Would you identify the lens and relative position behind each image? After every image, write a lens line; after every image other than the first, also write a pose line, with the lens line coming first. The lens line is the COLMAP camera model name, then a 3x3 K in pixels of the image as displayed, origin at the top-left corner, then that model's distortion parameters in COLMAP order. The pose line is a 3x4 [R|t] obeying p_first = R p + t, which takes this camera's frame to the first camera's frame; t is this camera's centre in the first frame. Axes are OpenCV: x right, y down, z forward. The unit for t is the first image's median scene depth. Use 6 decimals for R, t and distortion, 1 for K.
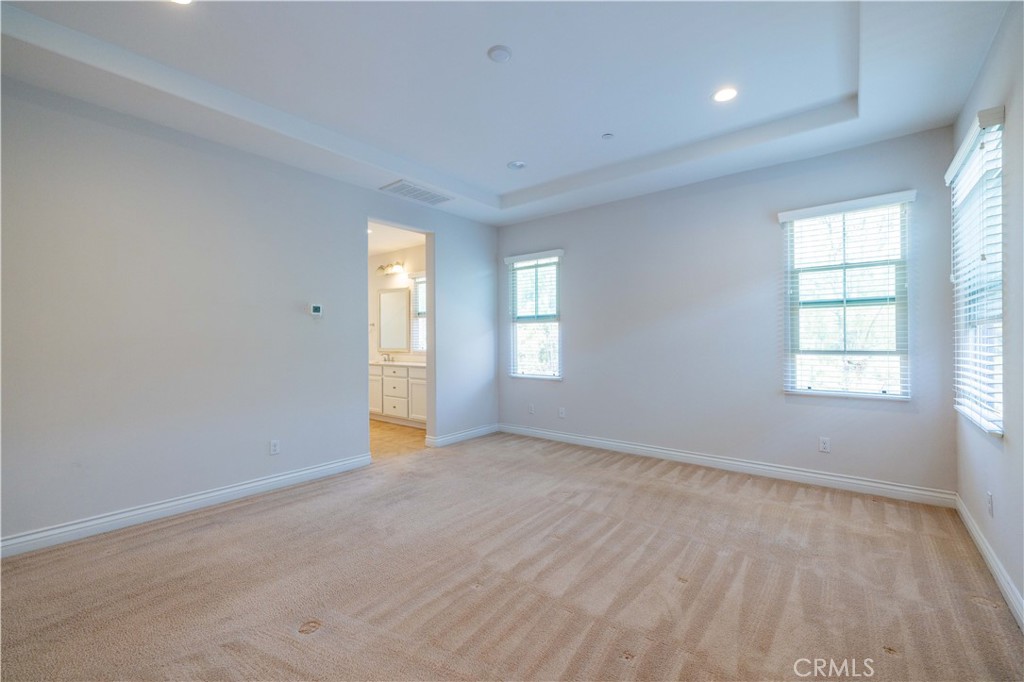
lens RADIAL K [[435.1, 0, 515.2], [0, 435.1, 337.1], [0, 0, 1]] dist [-0.000199, 0.000092]
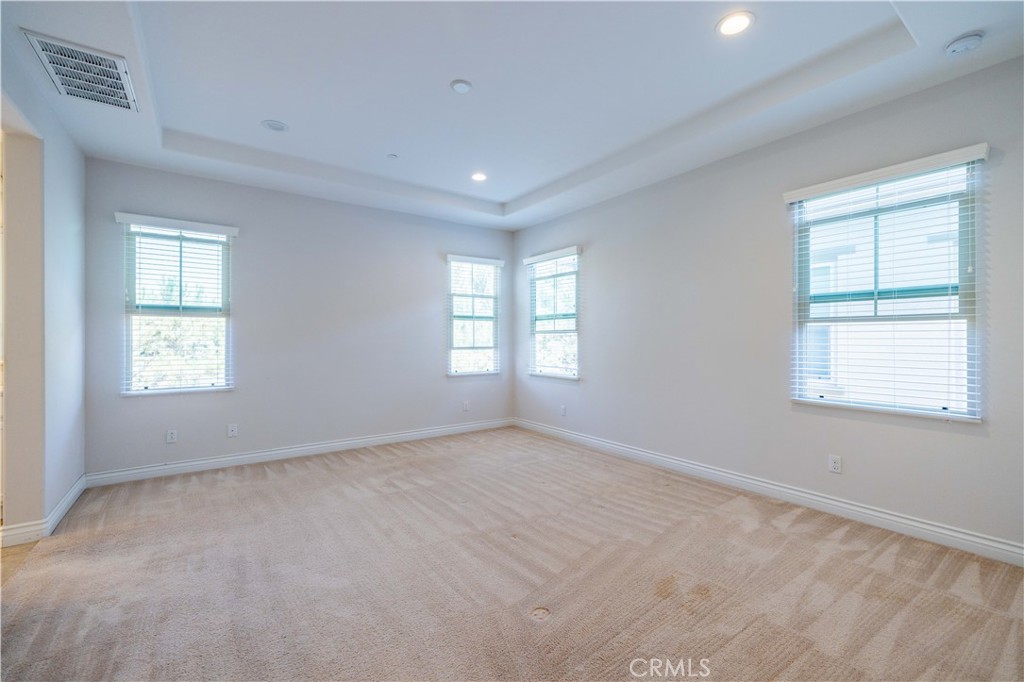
lens RADIAL K [[427.7, 0, 513.9], [0, 427.7, 337.7], [0, 0, 1]] dist [0.001555, -0.000137]
pose [[0.261311, 0.014934, 0.965139, -0.727835], [-0.000373, 0.999882, -0.015371, 0.020017], [-0.965255, 0.003657, 0.261285, 0.405501]]
